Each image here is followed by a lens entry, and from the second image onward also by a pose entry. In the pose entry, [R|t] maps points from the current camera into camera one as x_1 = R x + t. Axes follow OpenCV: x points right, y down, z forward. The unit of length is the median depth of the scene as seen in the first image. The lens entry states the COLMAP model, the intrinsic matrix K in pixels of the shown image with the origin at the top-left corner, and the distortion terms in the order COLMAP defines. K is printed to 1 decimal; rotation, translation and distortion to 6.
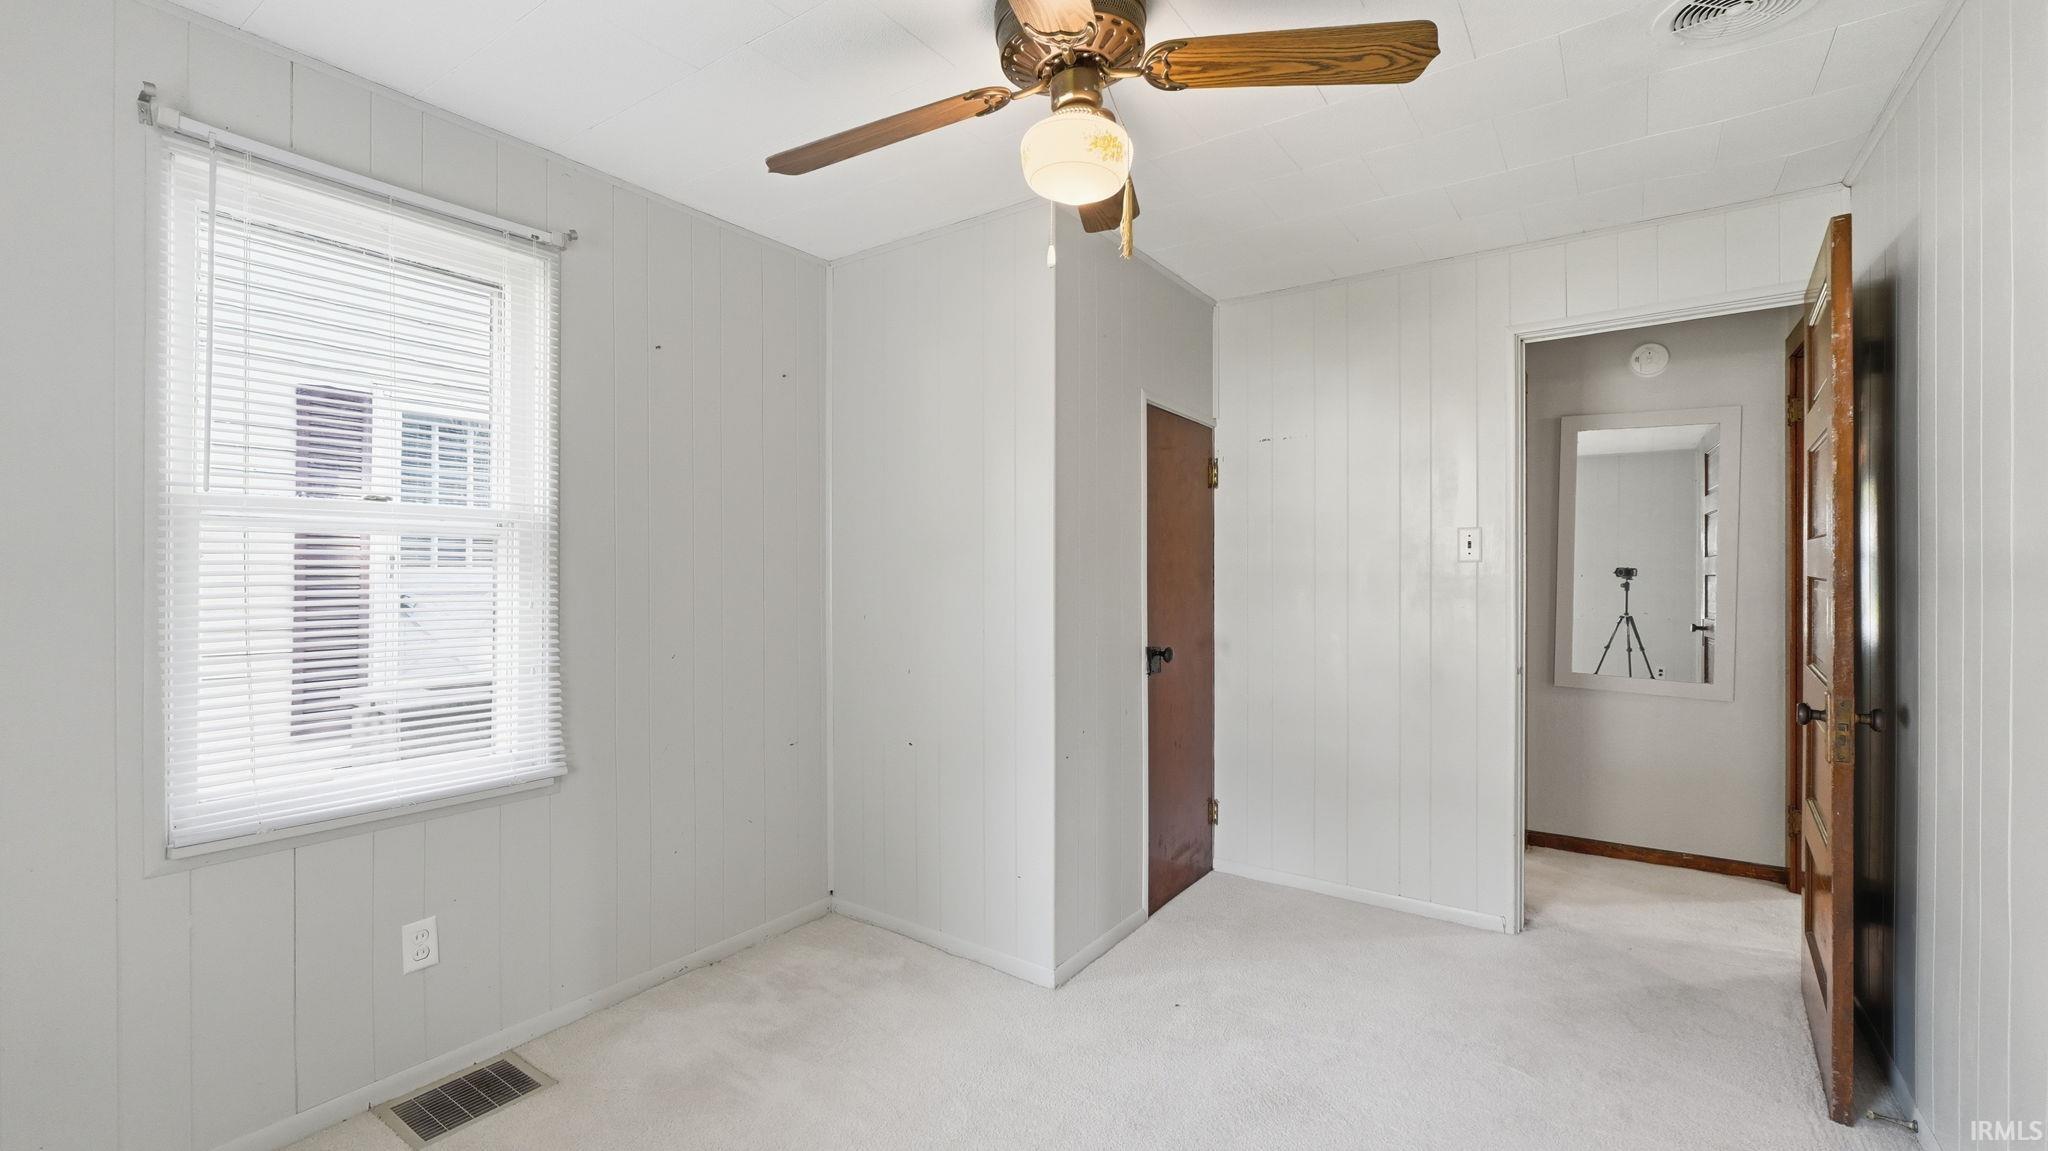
lens RADIAL K [[876.9, 0, 1023.5], [0, 876.9, 562.9], [0, 0, 1]] dist [-0.004145, -0.000537]
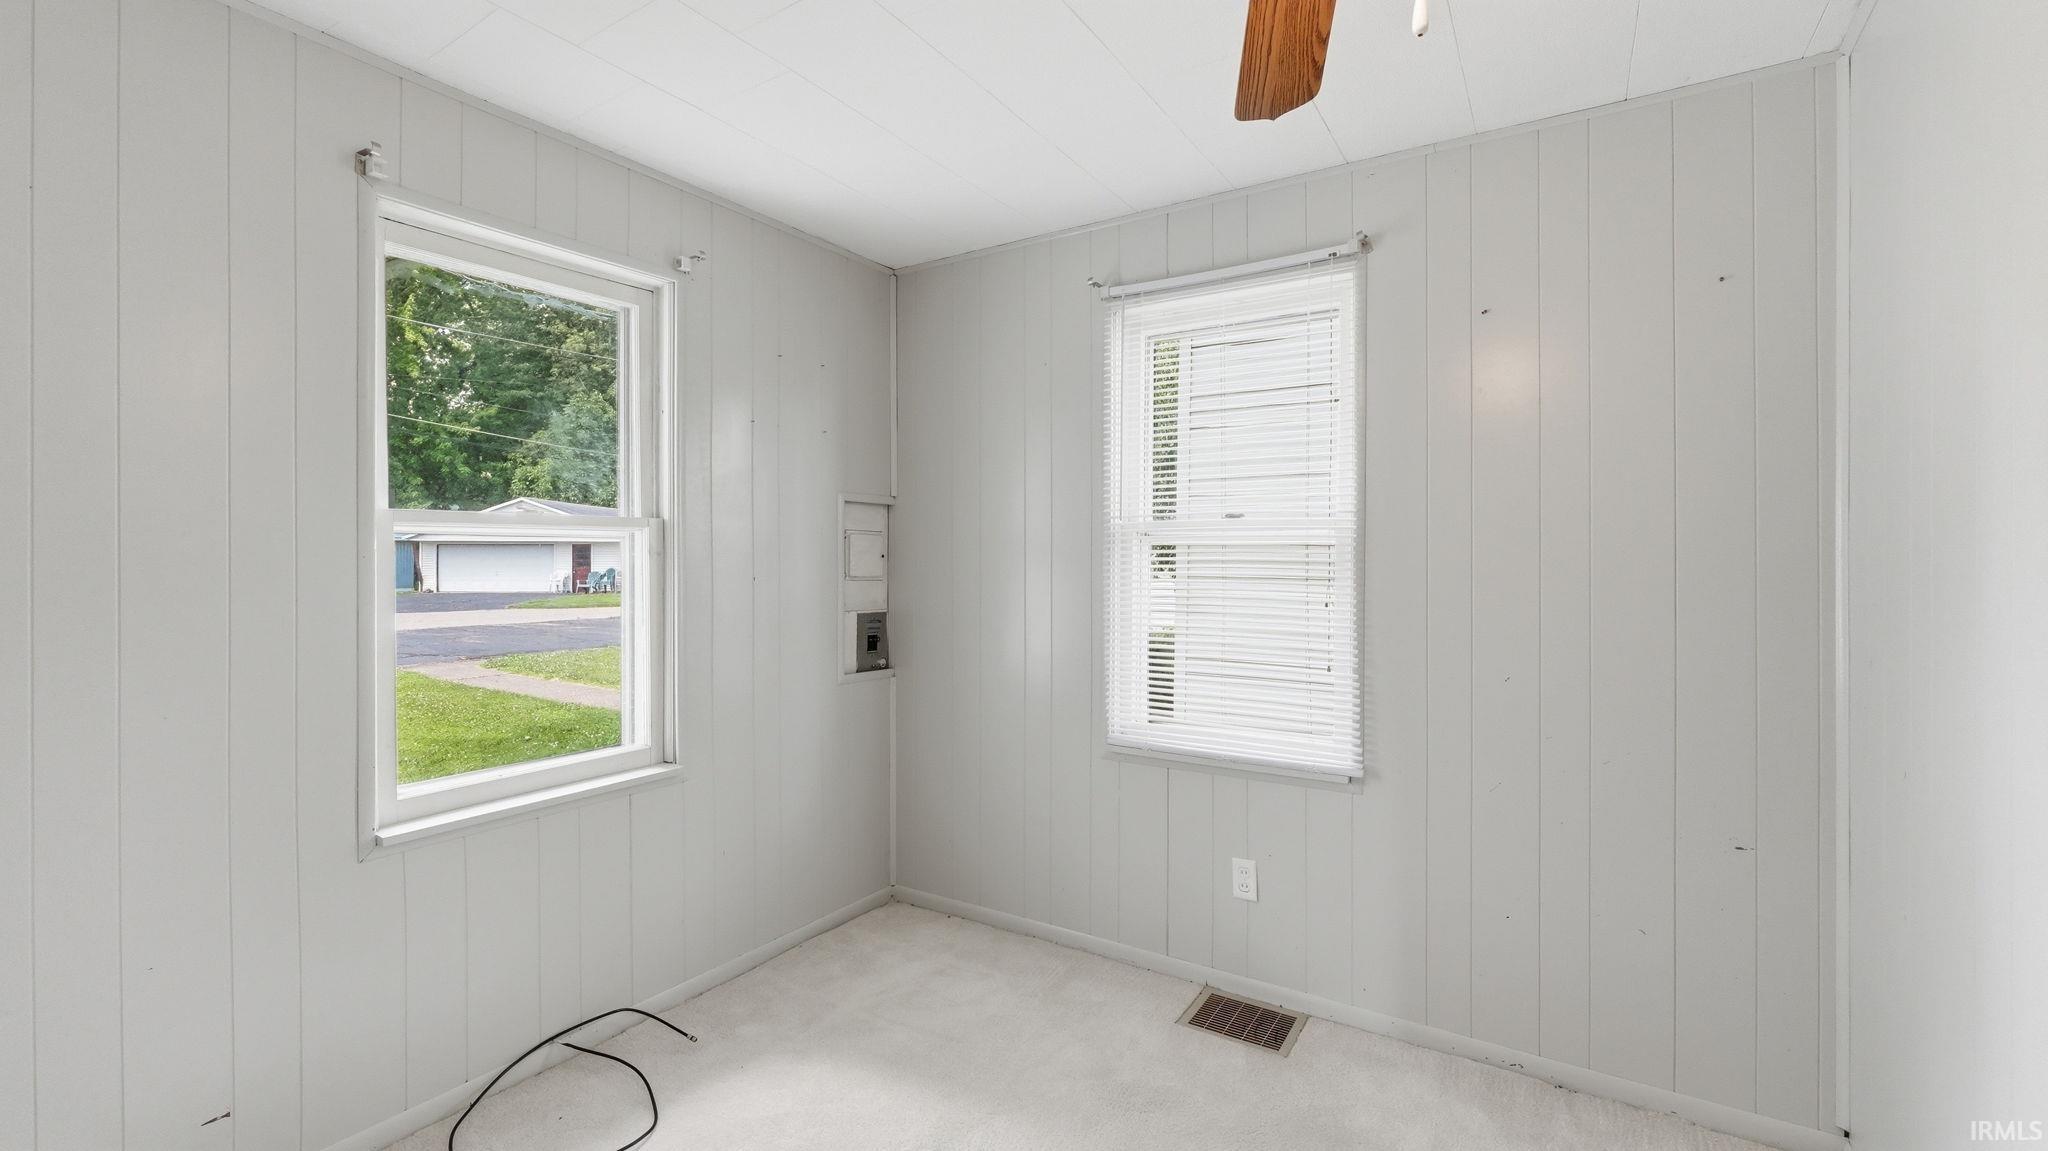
lens RADIAL K [[864.4, 0, 1025.1], [0, 864.4, 570.3], [0, 0, 1]] dist [0.001397, 0.000223]
pose [[0.026356, 0.000019, -0.999653, 0.484771], [0.000089, 1.000000, 0.000021, 0.004923], [0.999653, -0.000089, 0.026356, 0.630728]]
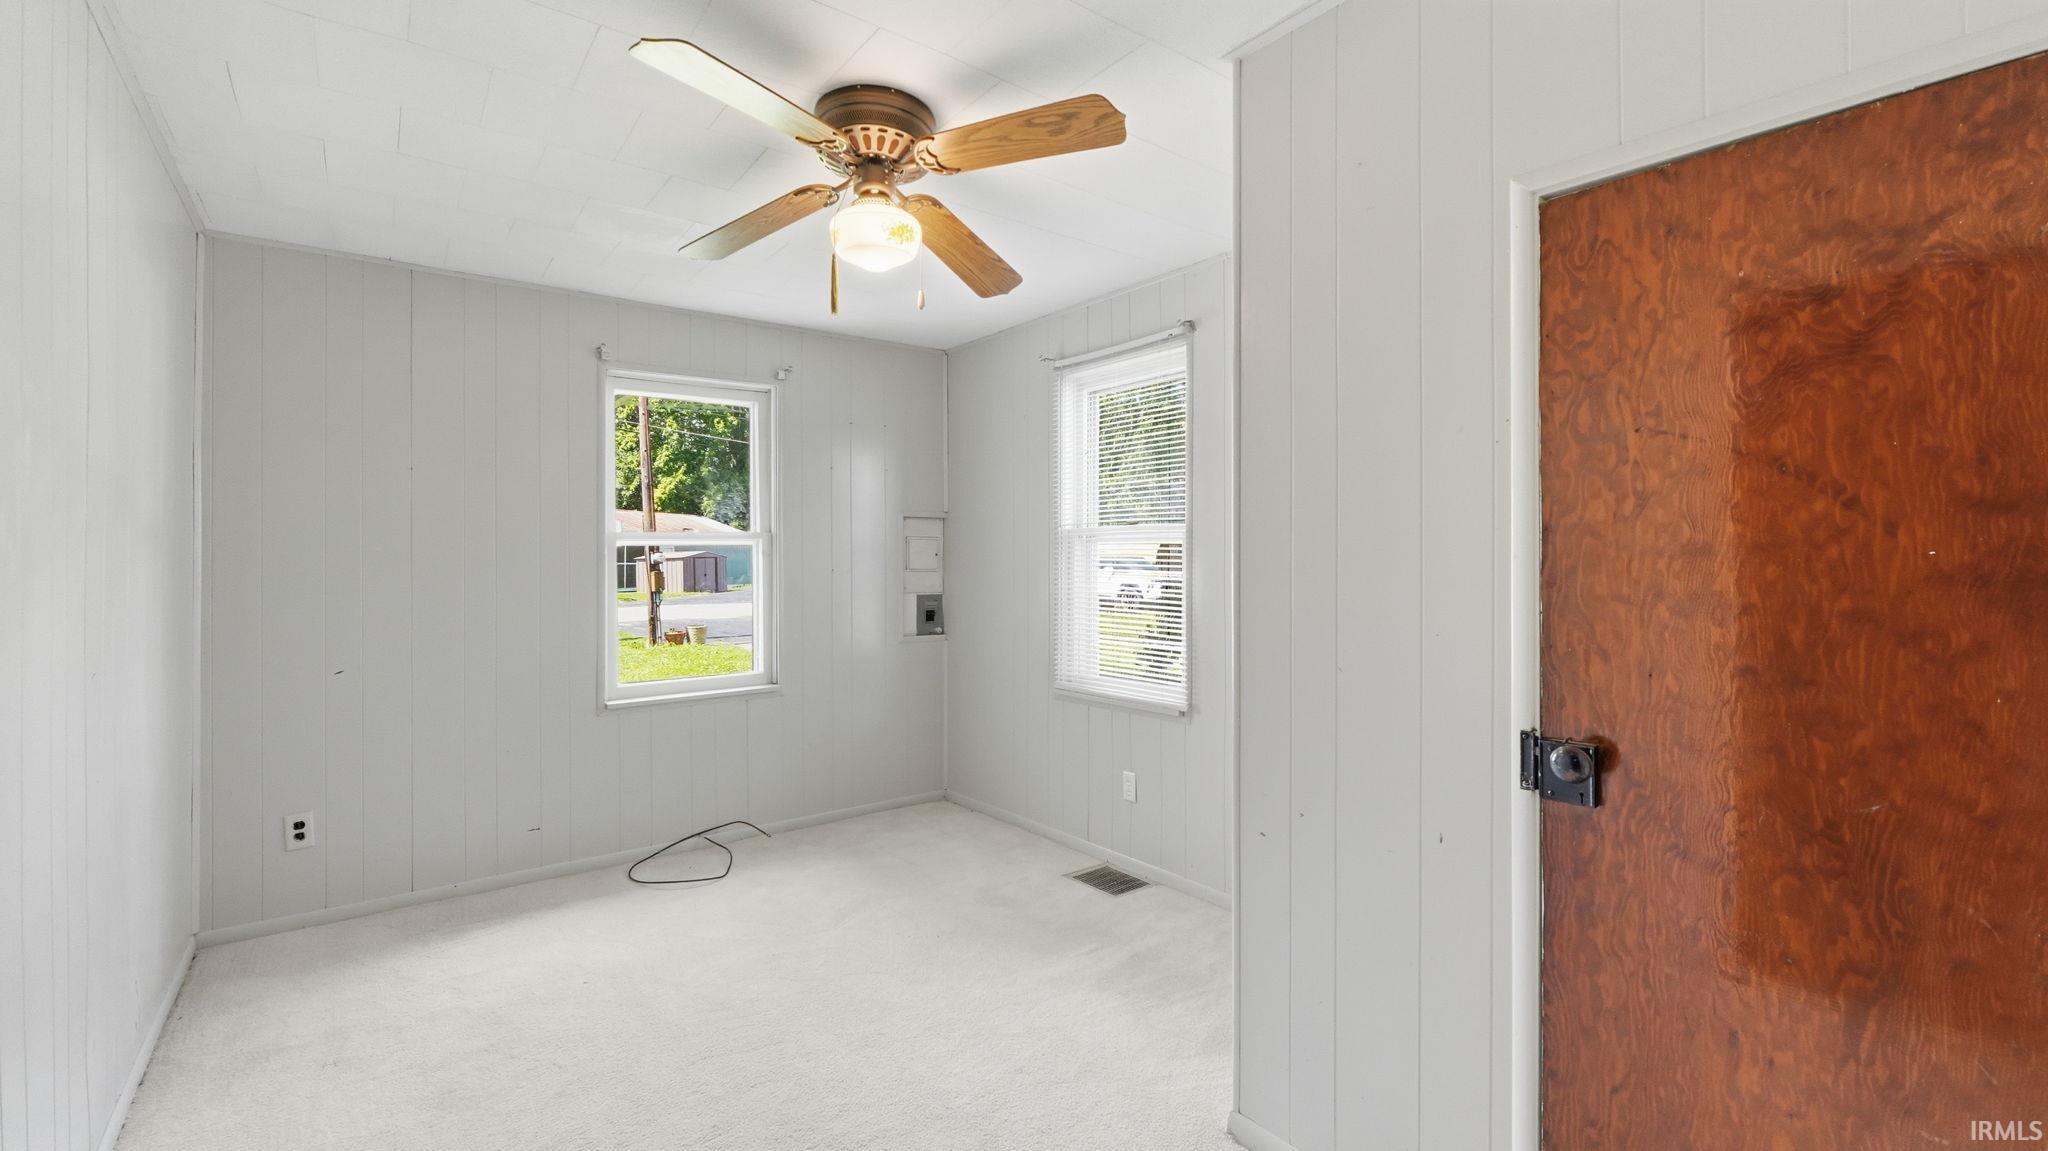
lens RADIAL K [[861.8, 0, 1021.7], [0, 861.8, 561.8], [0, 0, 1]] dist [-0.000751, -0.000285]
pose [[-0.305818, -0.007946, -0.952057, 0.915908], [0.002730, 0.999954, -0.009222, 0.017945], [0.952086, -0.005420, -0.305782, 1.251246]]
